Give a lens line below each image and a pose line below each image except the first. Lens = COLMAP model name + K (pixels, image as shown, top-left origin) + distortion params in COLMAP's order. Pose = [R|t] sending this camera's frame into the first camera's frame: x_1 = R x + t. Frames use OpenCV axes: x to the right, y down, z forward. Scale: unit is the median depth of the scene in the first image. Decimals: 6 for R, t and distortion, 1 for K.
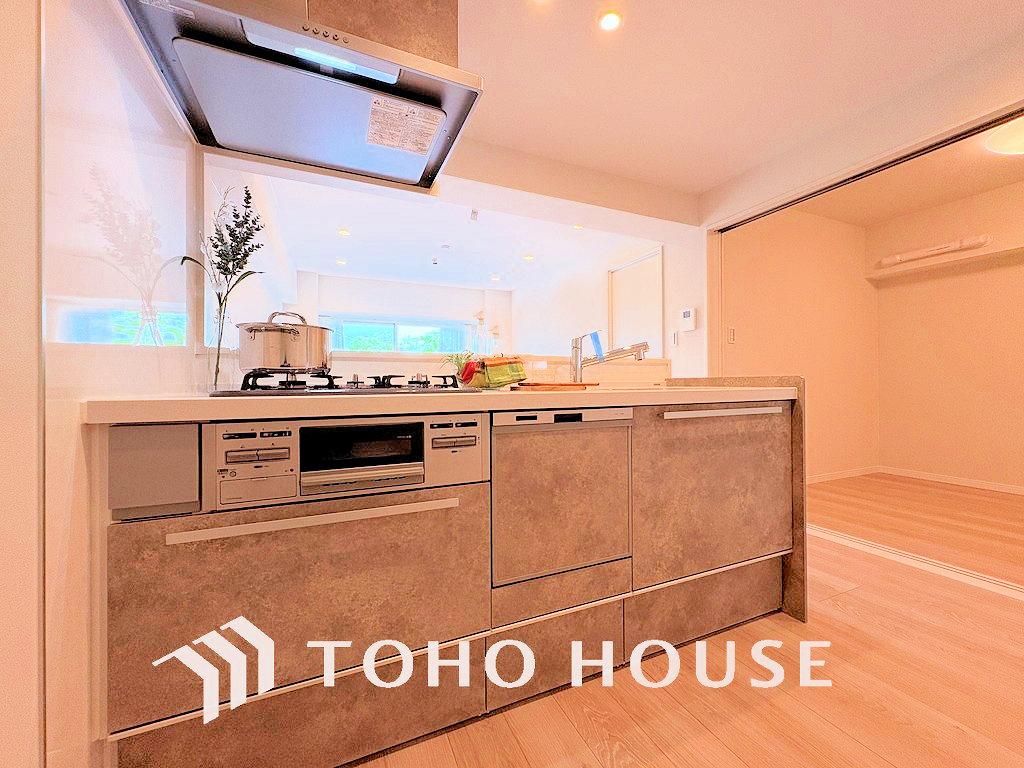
lens RADIAL K [[407.2, 0, 510.5], [0, 407.2, 383.1], [0, 0, 1]] dist [-0.000174, 0.000110]
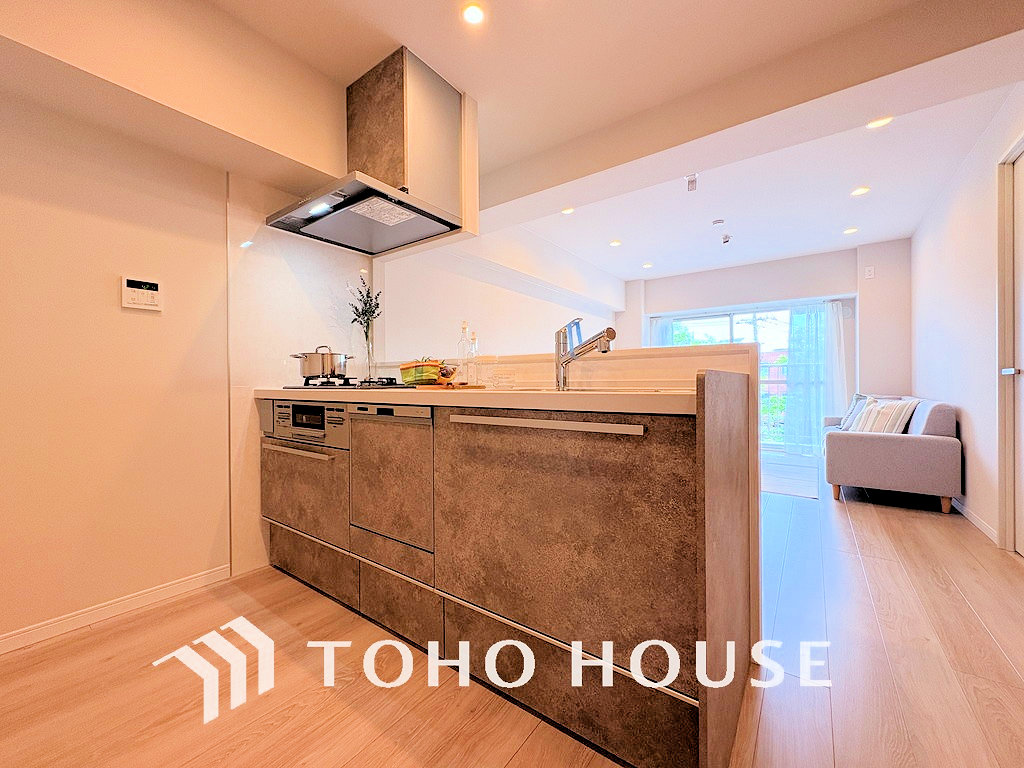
lens RADIAL K [[407.2, 0, 512.8], [0, 407.2, 382.3], [0, 0, 1]] dist [-0.000174, 0.000110]
pose [[0.496079, 0.002789, -0.868273, 1.396516], [0.002841, 0.999984, 0.004835, -0.007132], [0.868273, -0.004865, 0.496063, 0.729707]]
